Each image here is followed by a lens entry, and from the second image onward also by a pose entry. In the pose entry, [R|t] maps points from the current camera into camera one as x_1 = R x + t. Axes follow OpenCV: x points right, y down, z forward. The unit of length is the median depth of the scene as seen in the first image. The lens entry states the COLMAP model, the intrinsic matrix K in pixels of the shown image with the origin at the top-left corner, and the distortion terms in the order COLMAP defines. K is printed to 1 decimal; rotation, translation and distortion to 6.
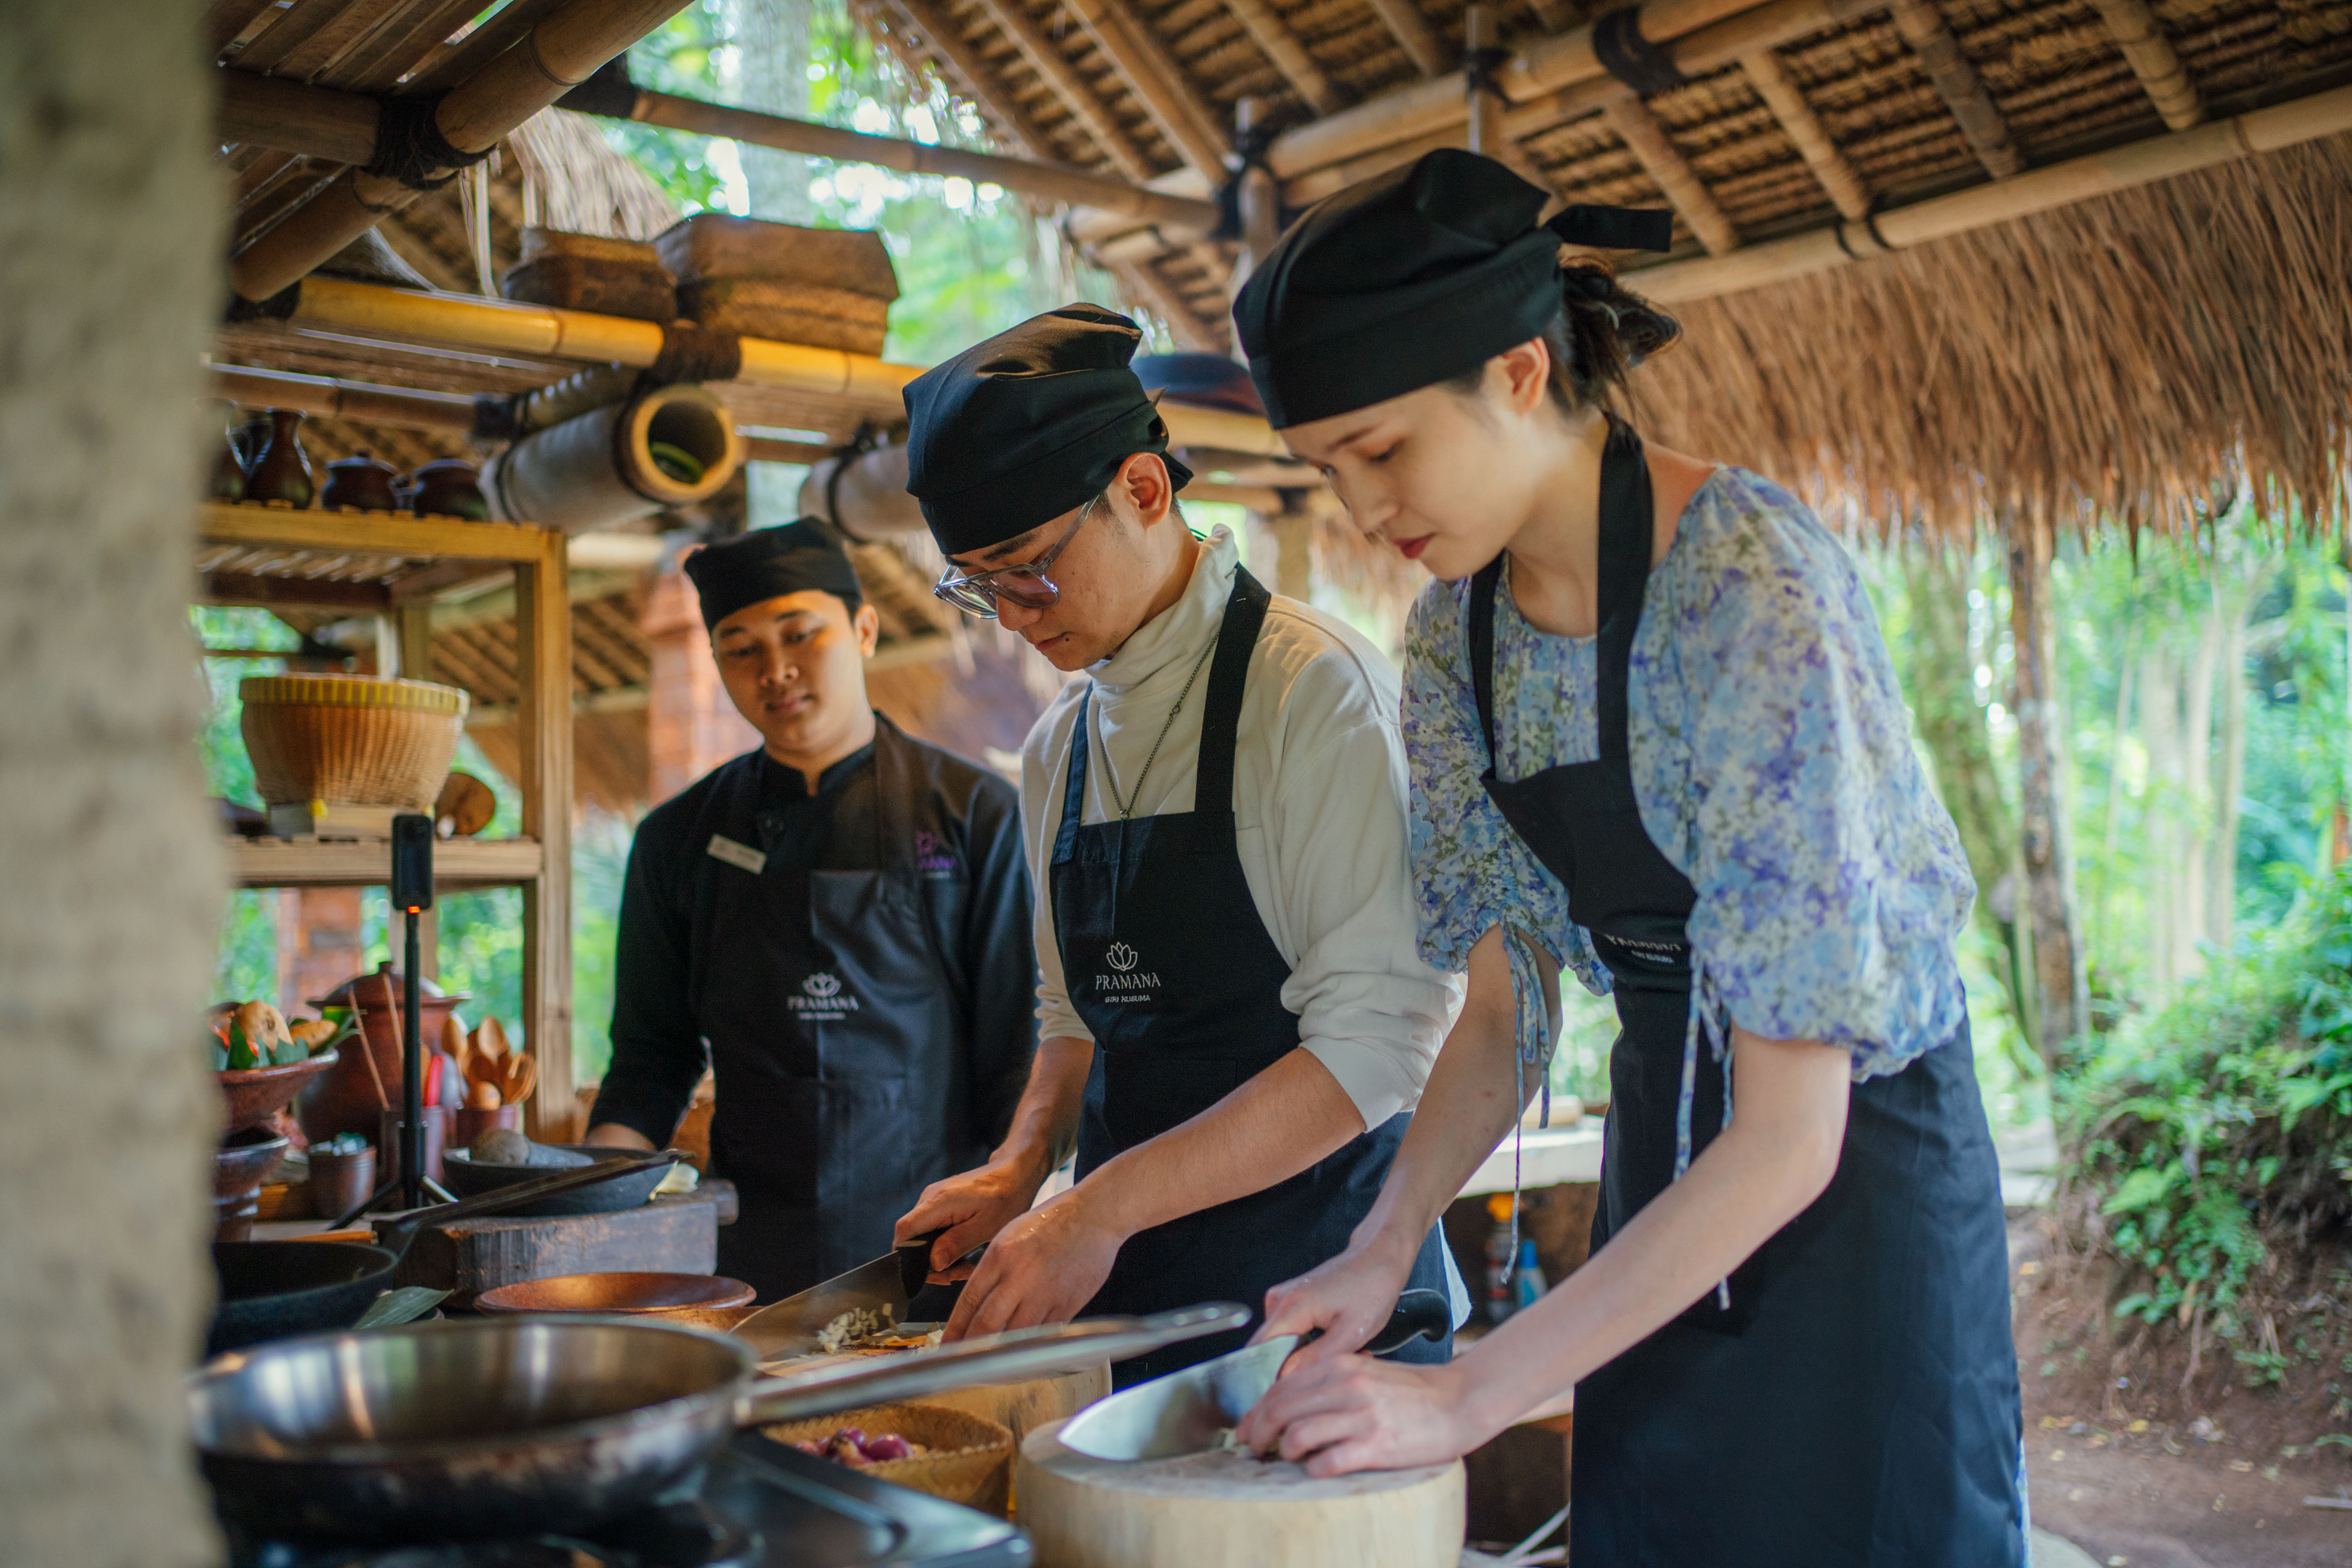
lens RADIAL K [[2357.3, 0, 1192.1], [0, 2357.3, 790.7], [0, 0, 1]] dist [0.006651, 0.000000]
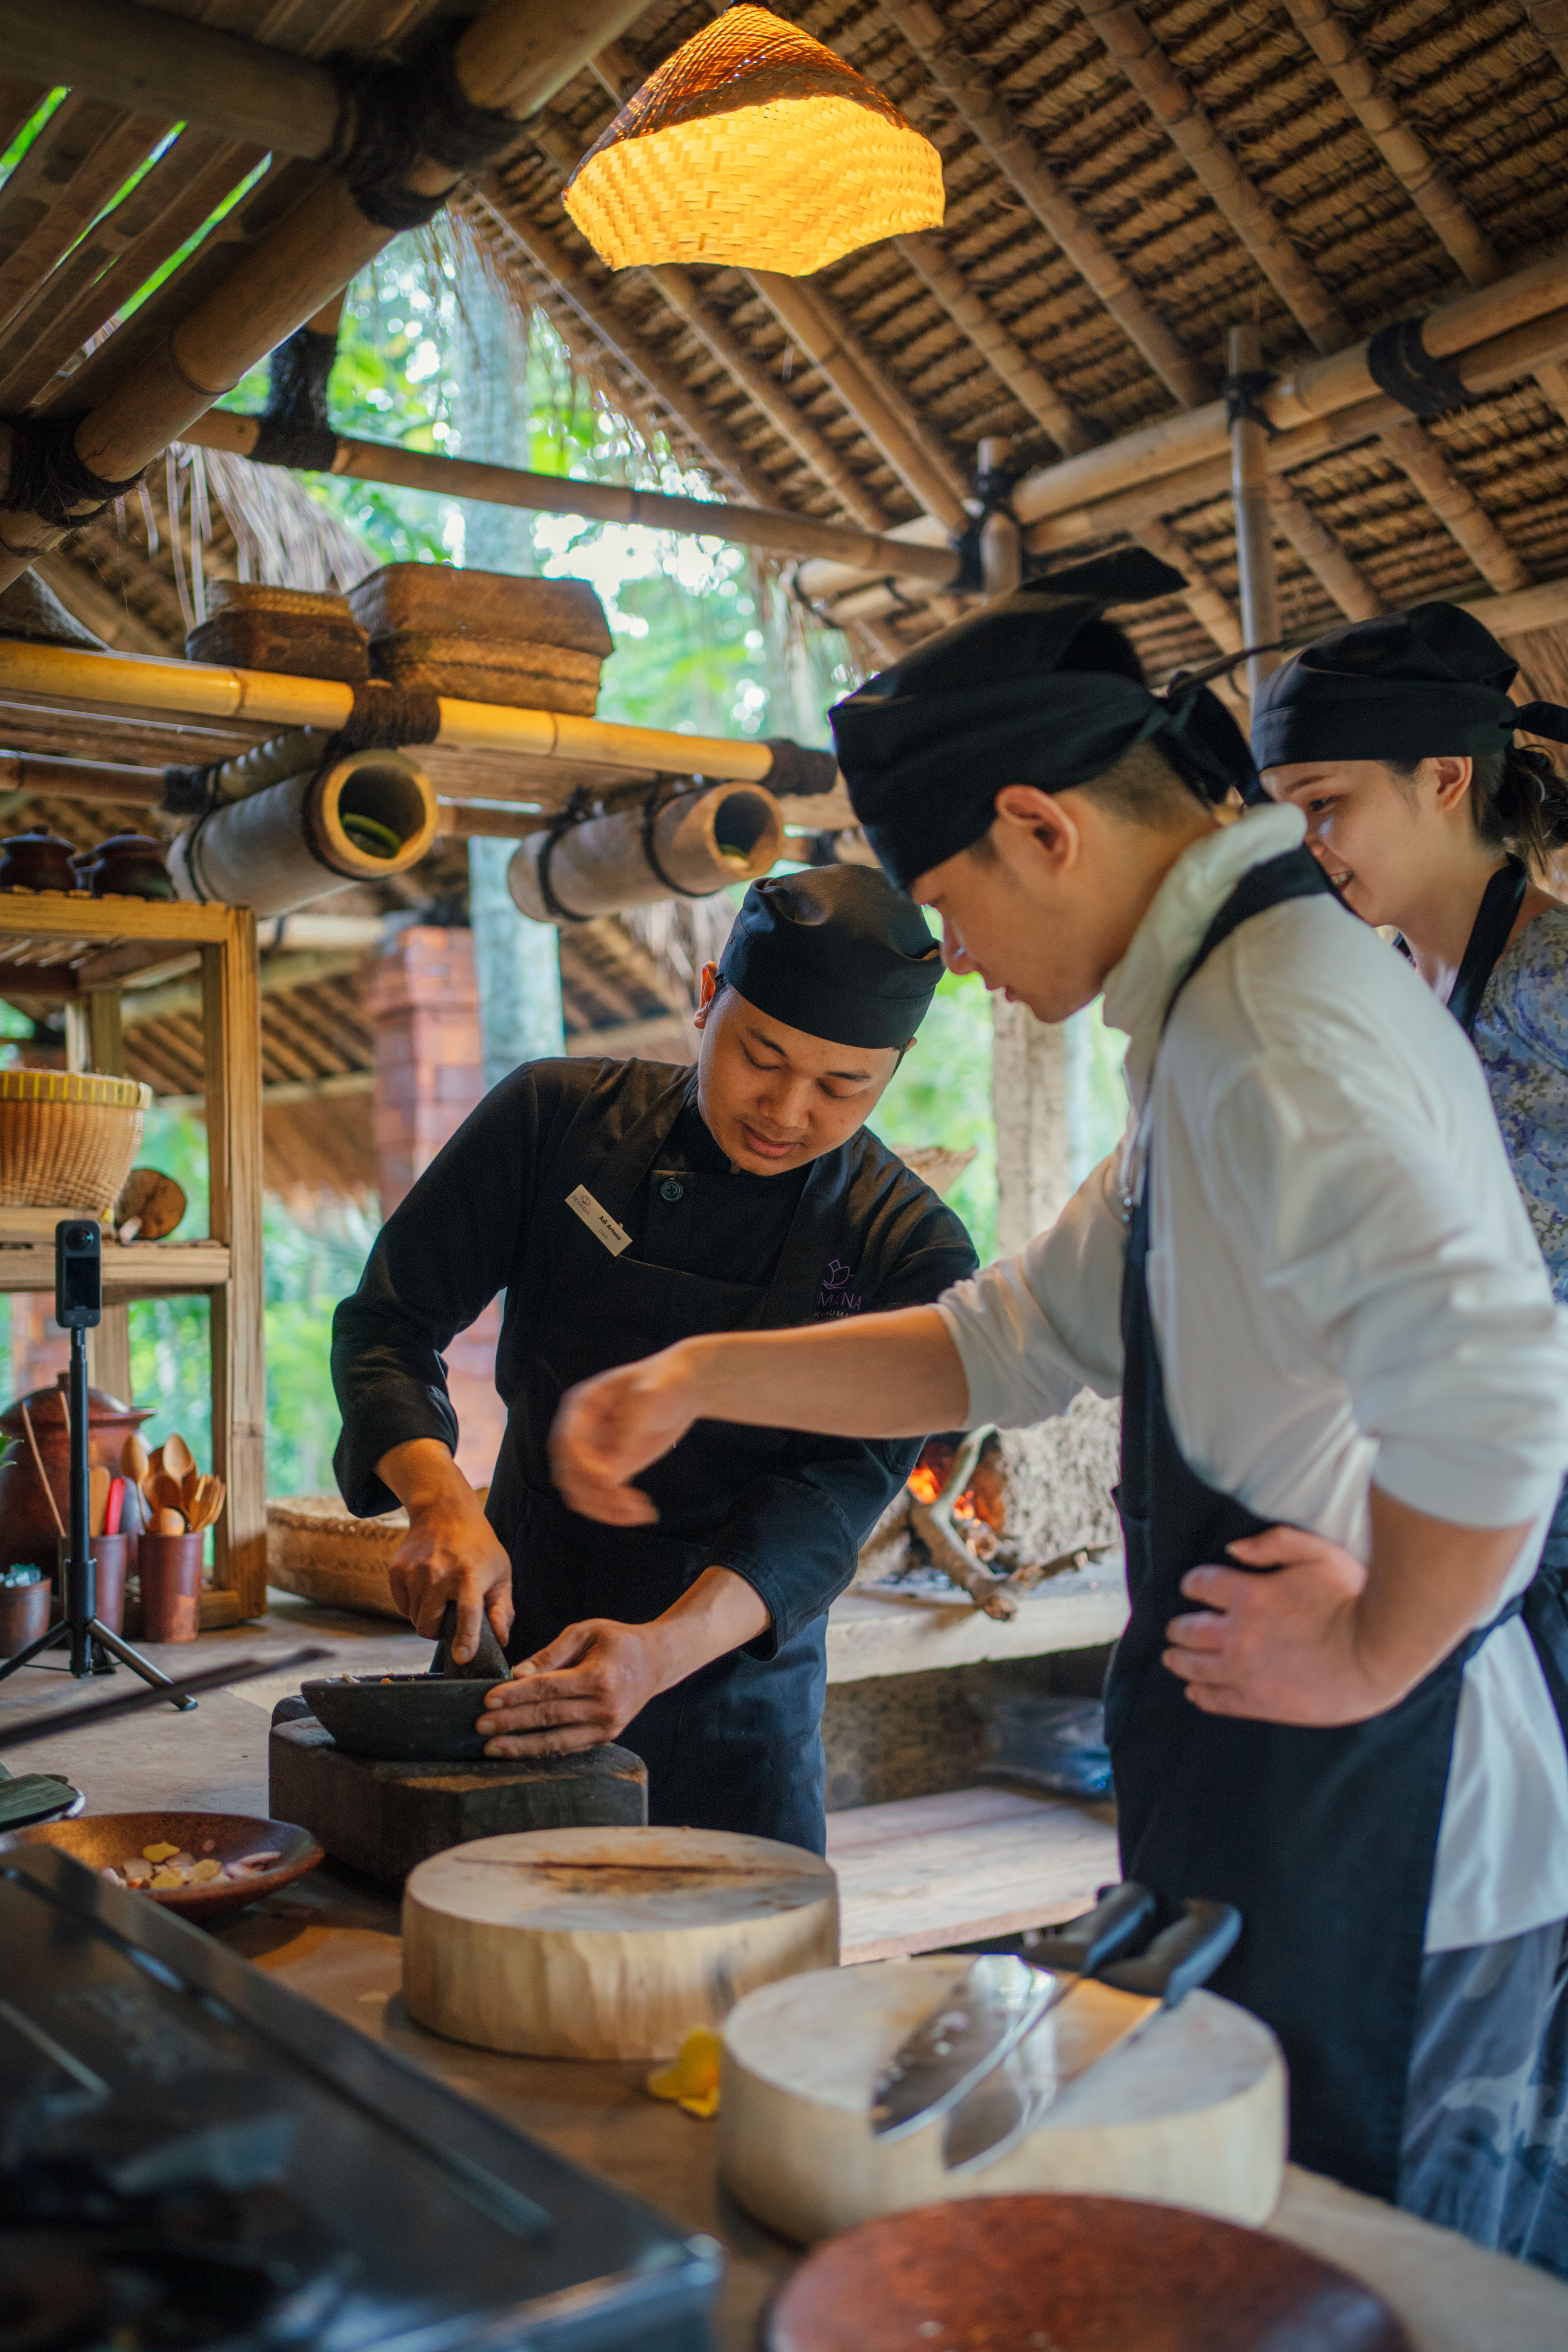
lens RADIAL K [[2357.3, 0, 784.5], [0, 2357.3, 1177.7], [0, 0, 1]] dist [0.006651, 0.000000]
pose [[0.997994, -0.005586, -0.063065, 0.000064], [0.005856, 0.999974, 0.004098, -0.005954], [0.063041, -0.004460, 0.998001, 0.071155]]
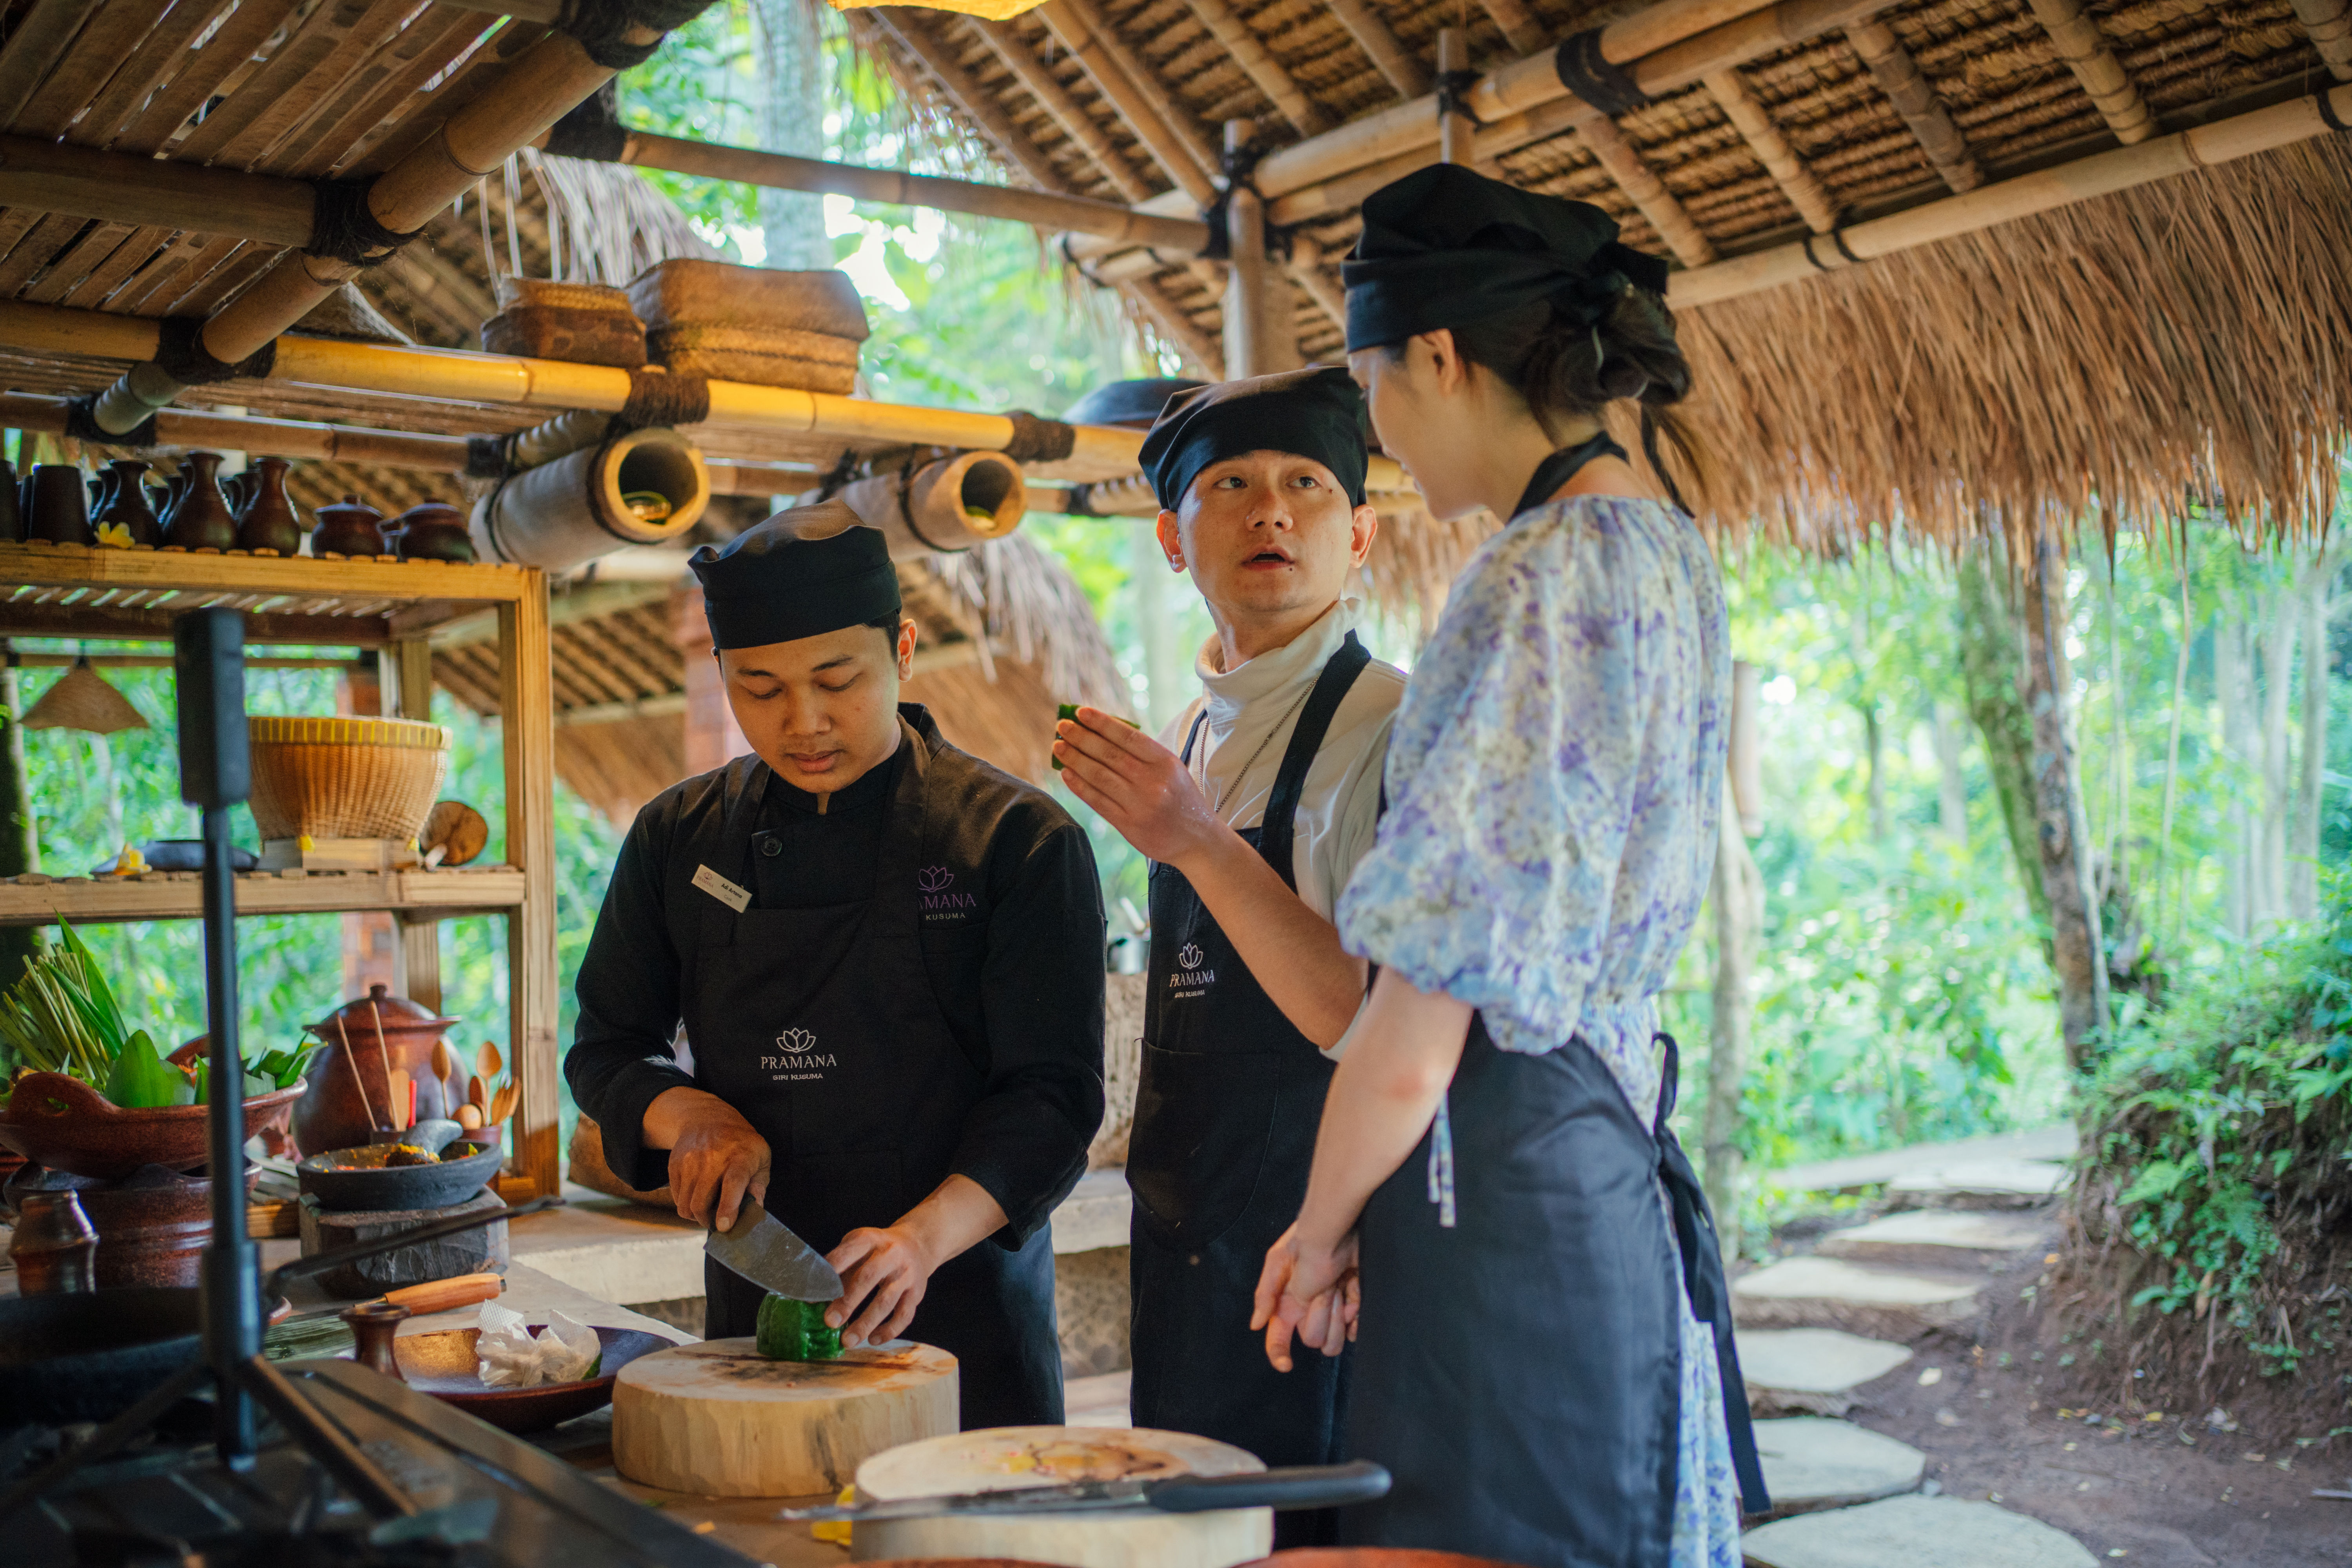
lens RADIAL K [[2357.3, 0, 1193.3], [0, 2357.3, 790.7], [0, 0, 1]] dist [0.006651, 0.000000]
pose [[0.999304, -0.012012, -0.035320, 0.044463], [0.012295, 0.999894, 0.007781, -0.014211], [0.035222, -0.008210, 0.999346, -0.022547]]
